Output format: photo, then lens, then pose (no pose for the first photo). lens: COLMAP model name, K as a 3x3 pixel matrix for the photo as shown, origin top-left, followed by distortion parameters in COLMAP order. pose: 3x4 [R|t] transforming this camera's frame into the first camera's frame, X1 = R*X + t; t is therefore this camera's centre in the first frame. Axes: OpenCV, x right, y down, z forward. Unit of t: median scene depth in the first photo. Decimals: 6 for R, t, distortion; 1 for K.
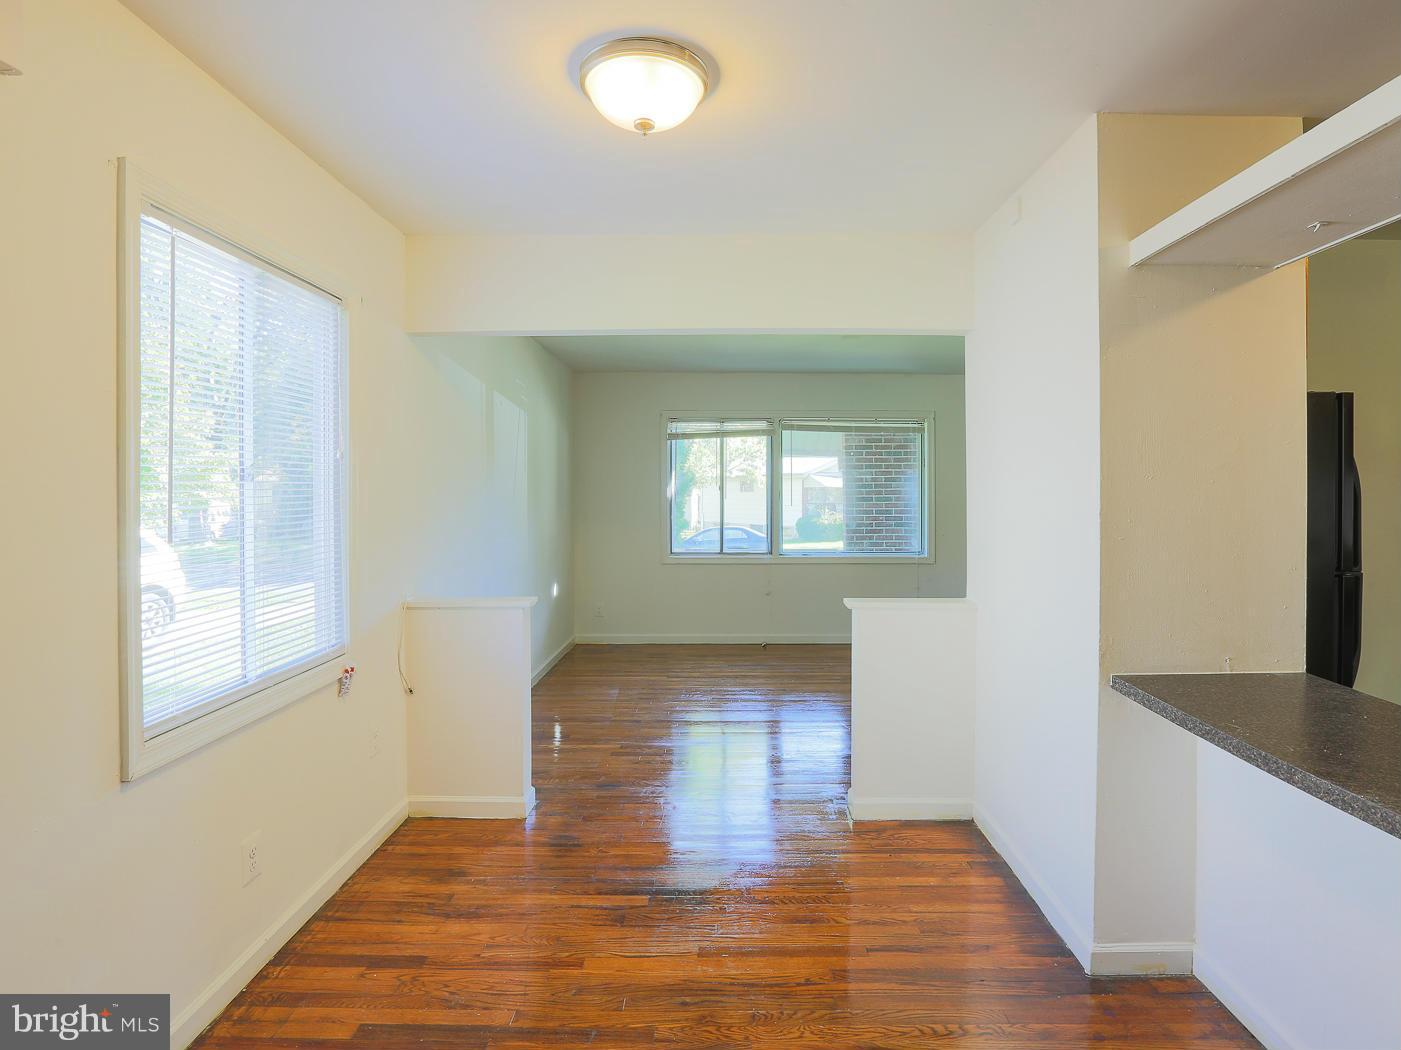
lens RADIAL K [[772.3, 0, 727.1], [0, 772.3, 491.5], [0, 0, 1]] dist [-0.053184, 0.026568]
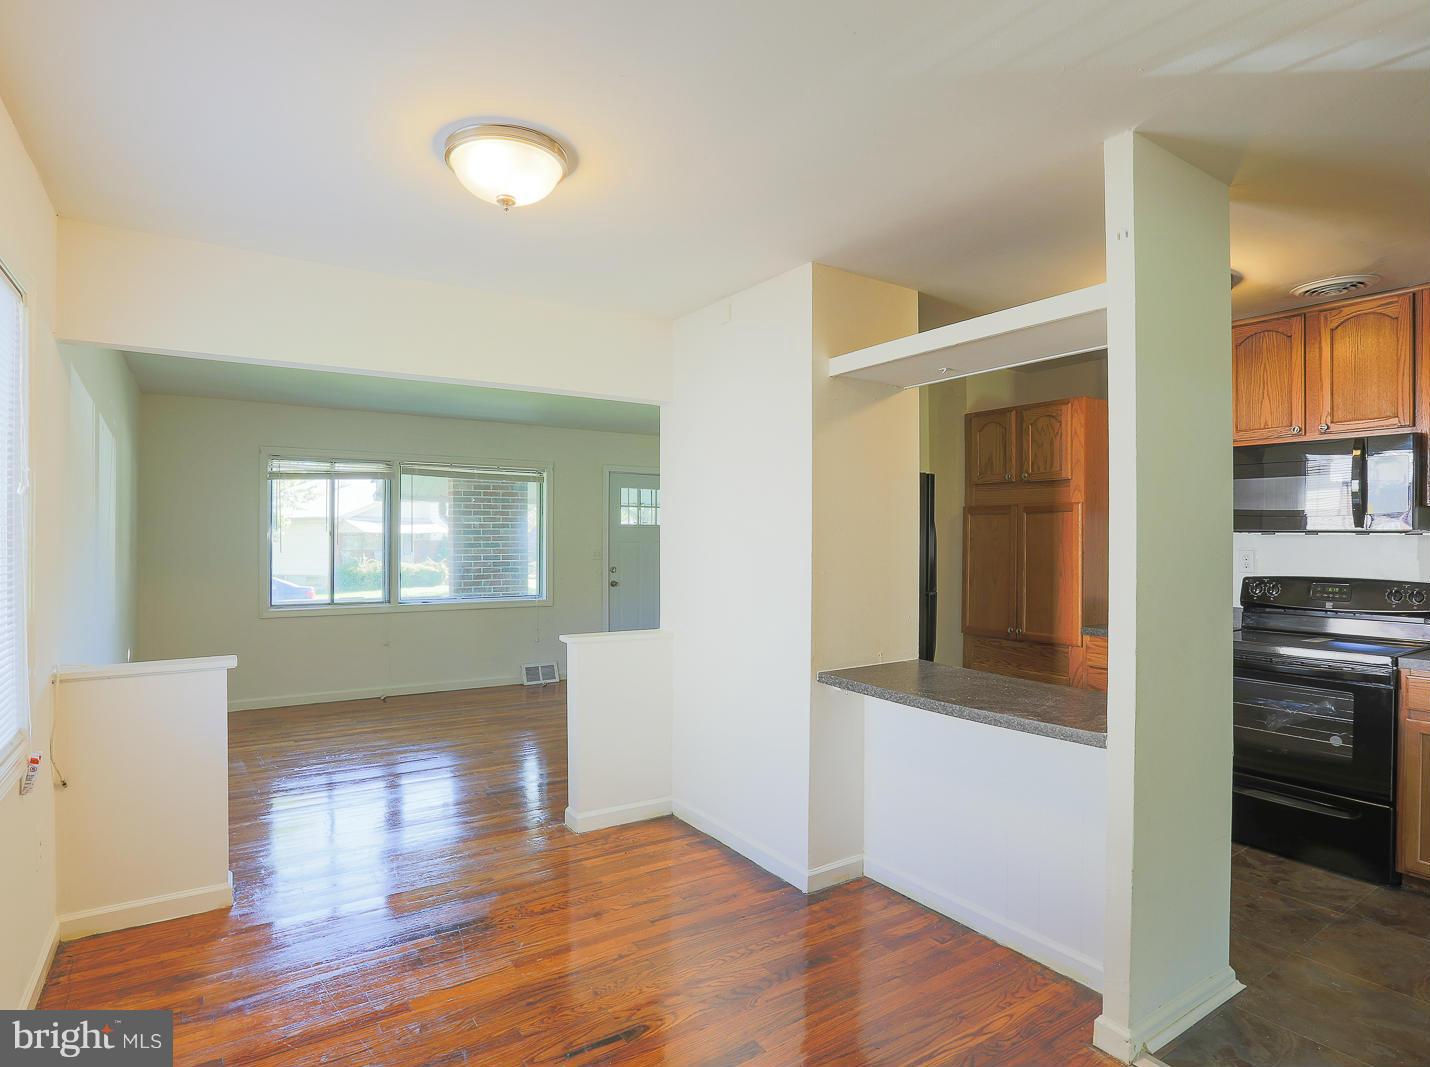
lens RADIAL K [[779.0, 0, 718.8], [0, 779.0, 536.3], [0, 0, 1]] dist [-0.049956, 0.024377]
pose [[0.834776, 0.003746, 0.550577, -0.339025], [-0.002937, 0.999993, -0.002352, -0.000498], [-0.550582, 0.000346, 0.834781, -0.060483]]
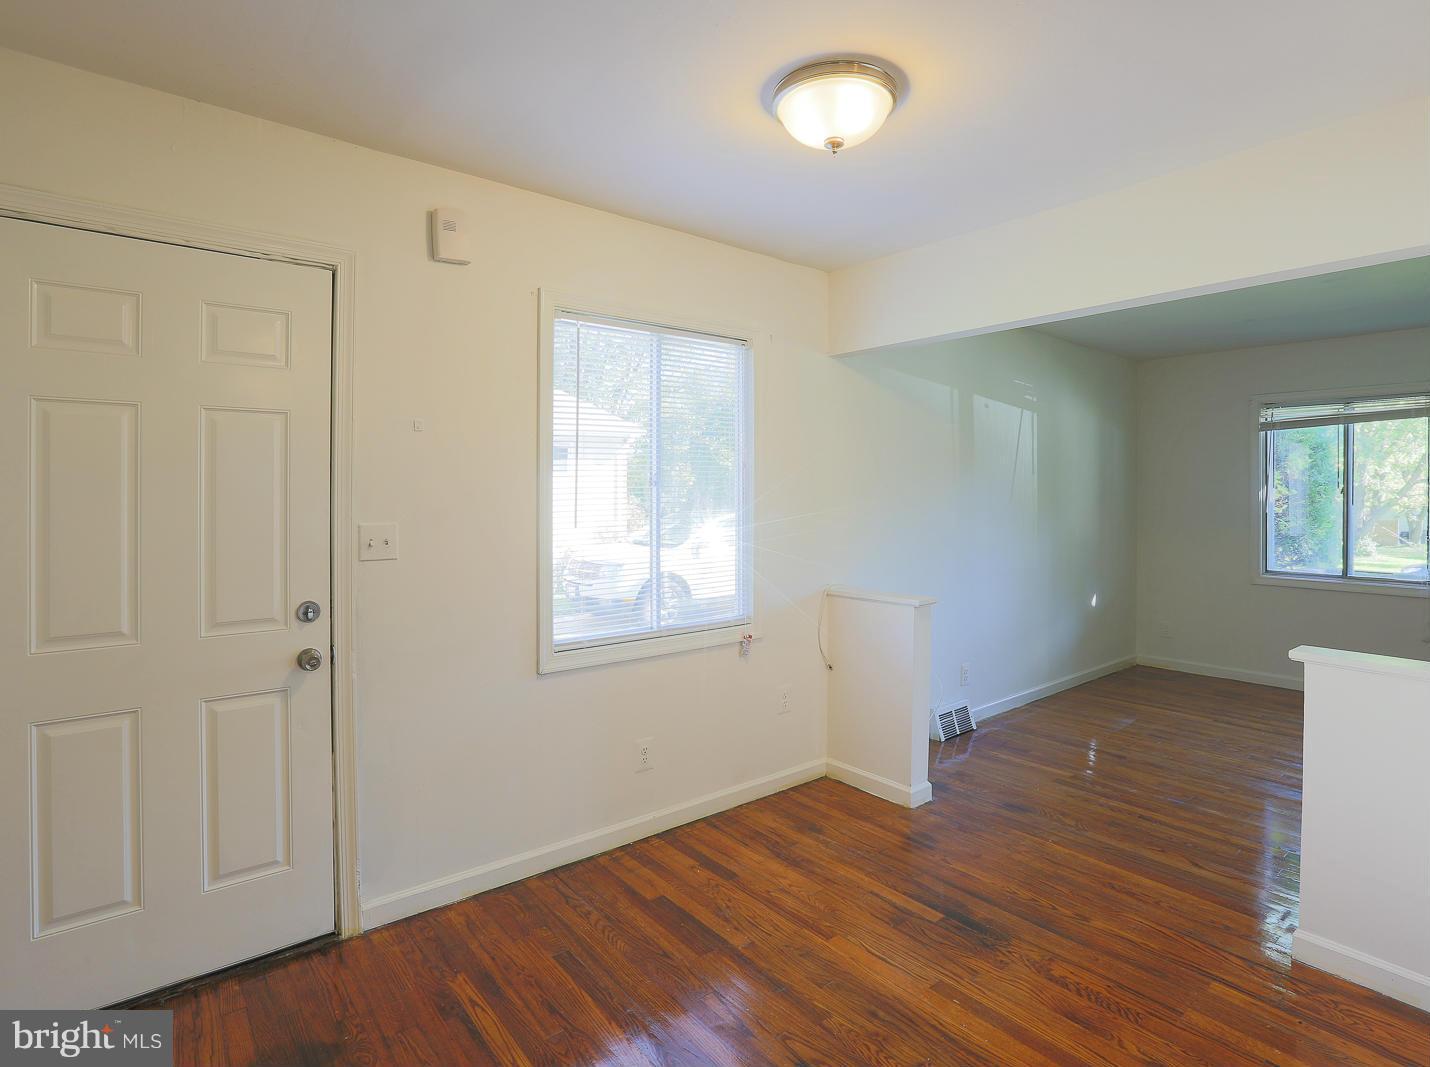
lens RADIAL K [[758.4, 0, 702.9], [0, 758.4, 489.2], [0, 0, 1]] dist [-0.047986, 0.020489]
pose [[0.624455, 0.002467, -0.781057, 0.430134], [-0.005139, 0.999986, -0.000950, -0.005983], [0.781044, 0.004608, 0.624459, 0.166152]]
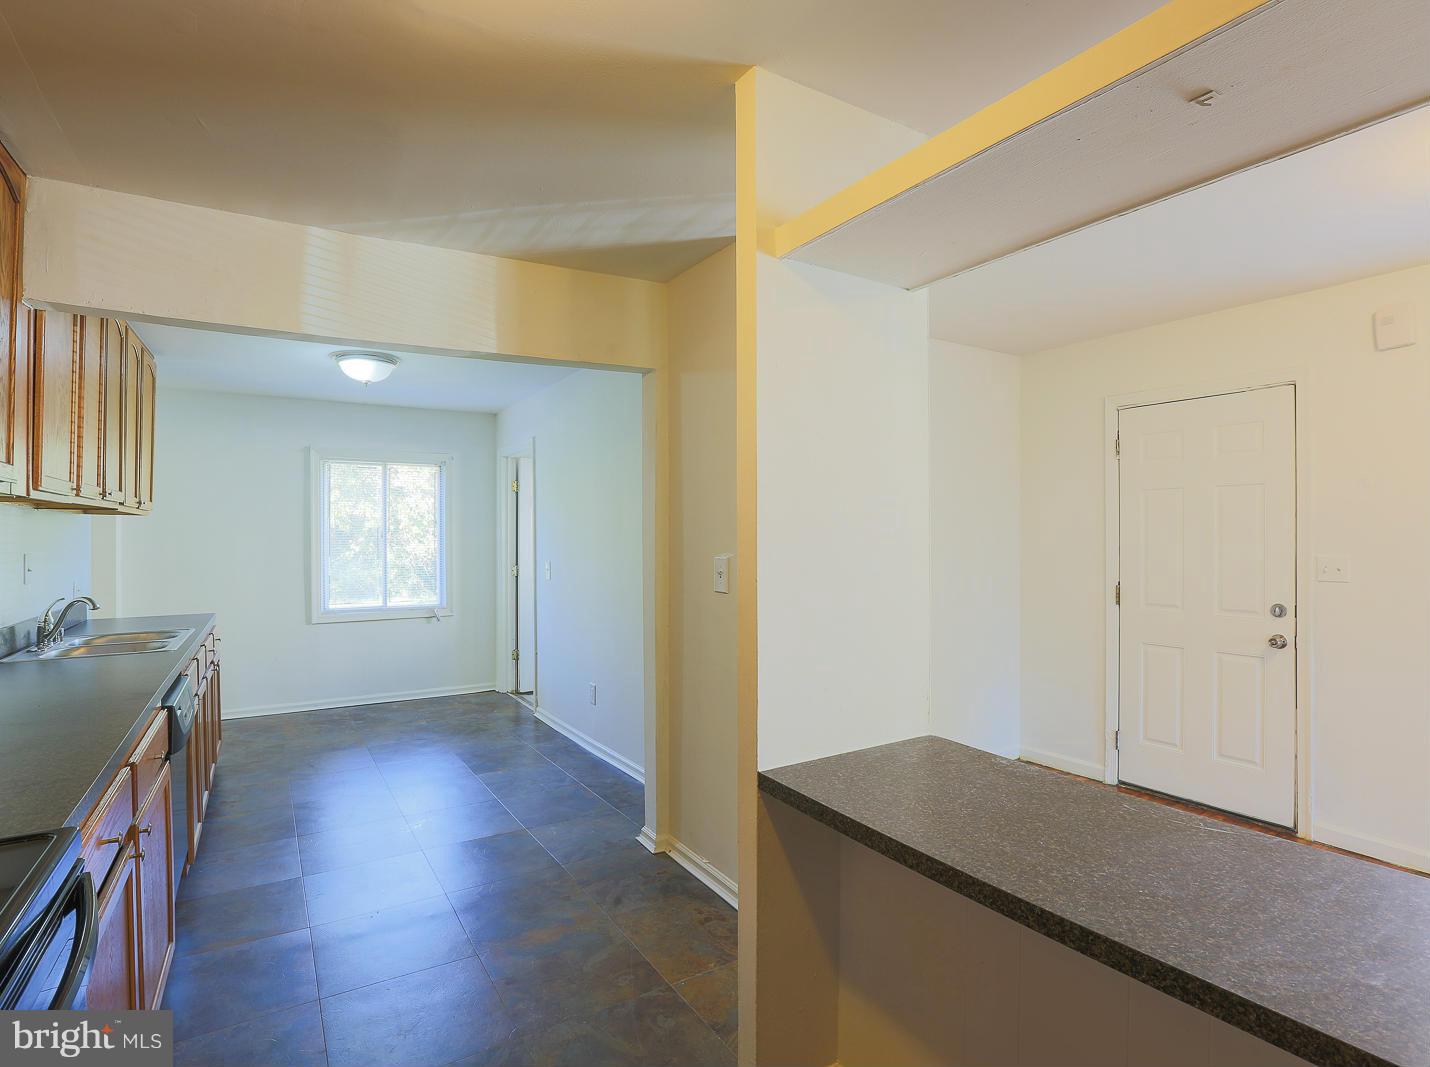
lens RADIAL K [[747.4, 0, 720.9], [0, 747.4, 532.8], [0, 0, 1]] dist [-0.056697, 0.022220]
pose [[-0.855587, 0.000360, -0.517658, 0.979482], [0.001146, 0.999999, -0.001200, -0.001310], [0.517657, -0.001620, -0.855587, 0.925550]]
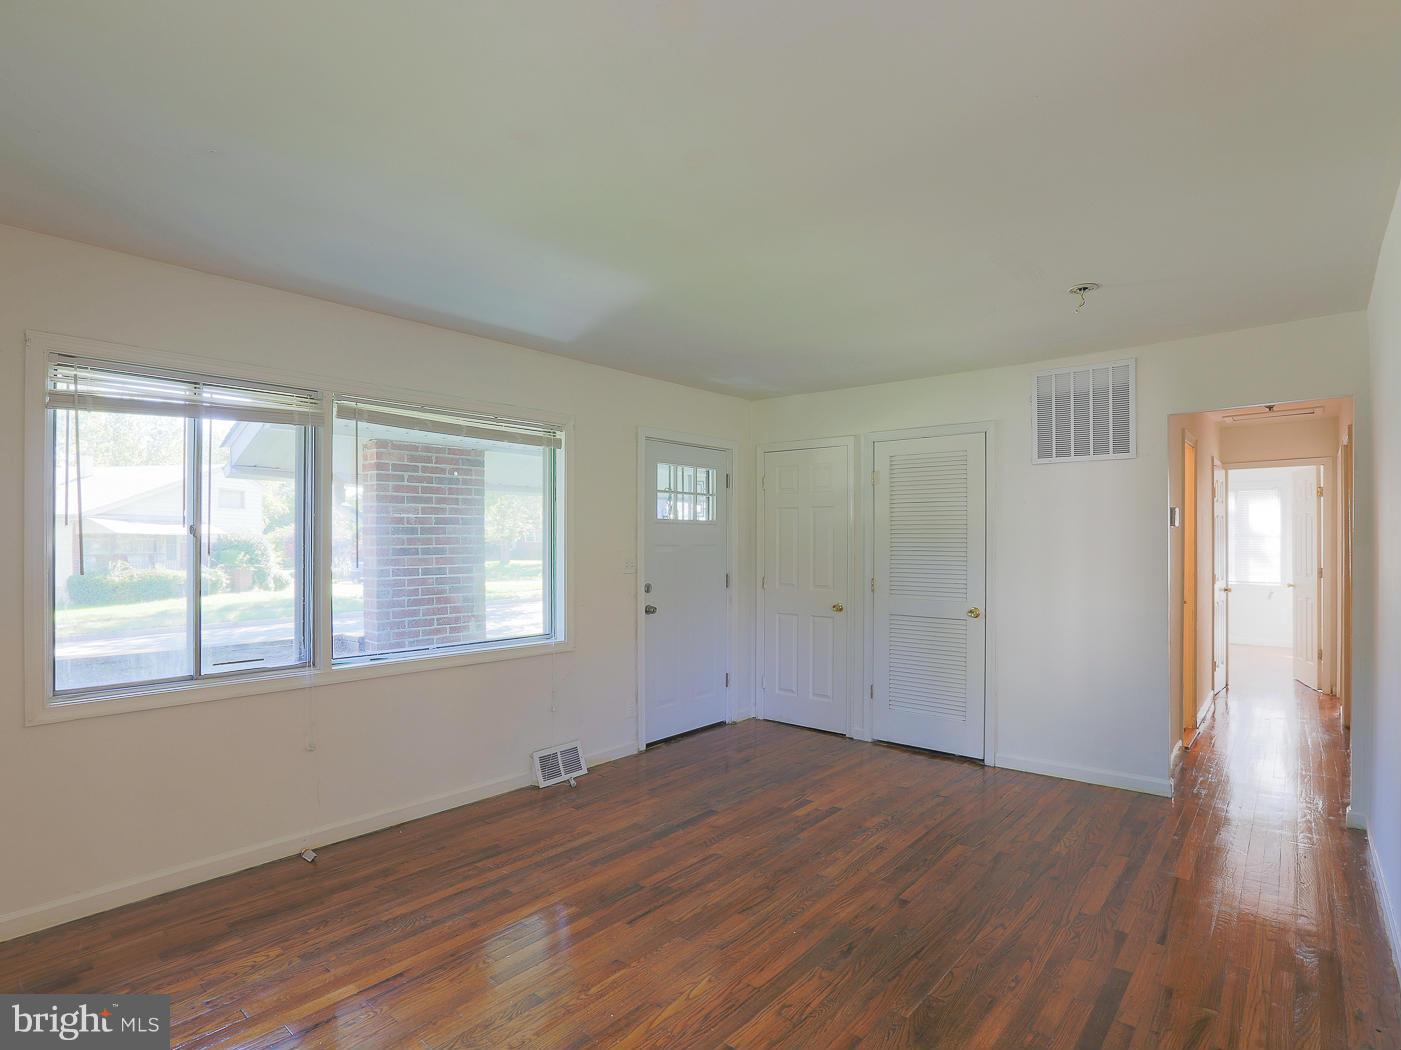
lens RADIAL K [[735.0, 0, 700.5], [0, 735.0, 525.0], [0, 0, 1]] dist [-0.066504, 0.023463]
pose [[0.653945, 0.014779, 0.756398, -0.338673], [0.000397, 0.999802, -0.019879, 0.000847], [-0.756542, 0.013300, 0.653810, 1.343410]]
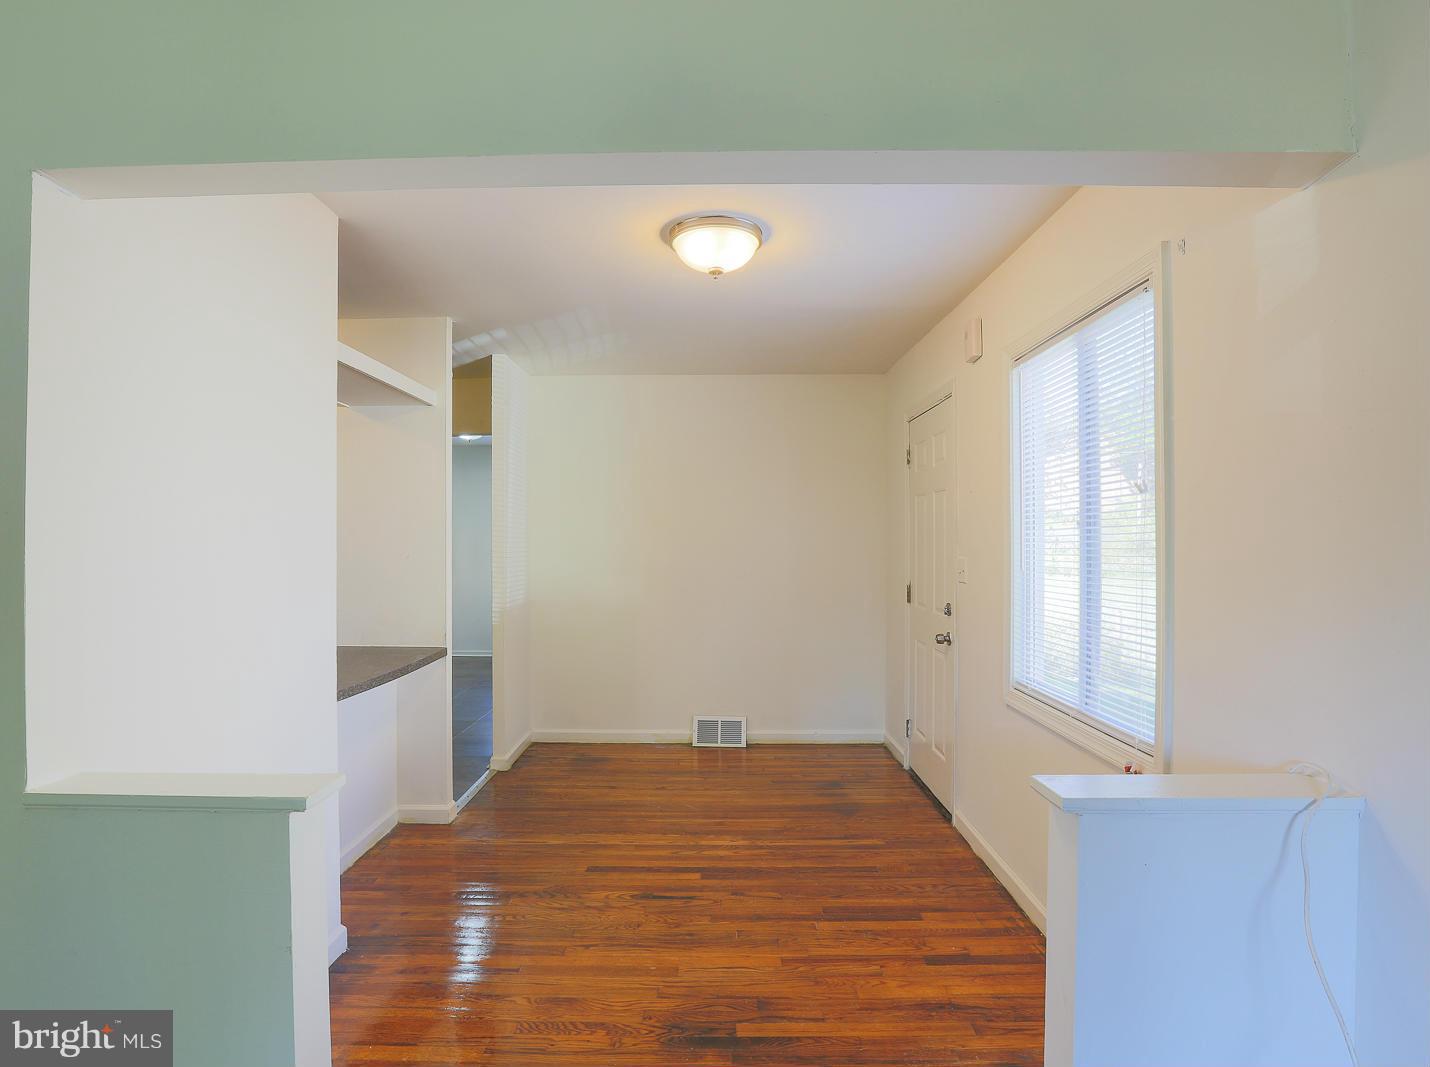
lens RADIAL K [[769.7, 0, 712.4], [0, 769.7, 536.3], [0, 0, 1]] dist [-0.061996, 0.027721]
pose [[-0.999872, 0.001968, 0.015878, -0.089033], [0.001890, 0.999986, -0.004932, 0.003905], [-0.015888, -0.004902, -0.999862, 1.760144]]
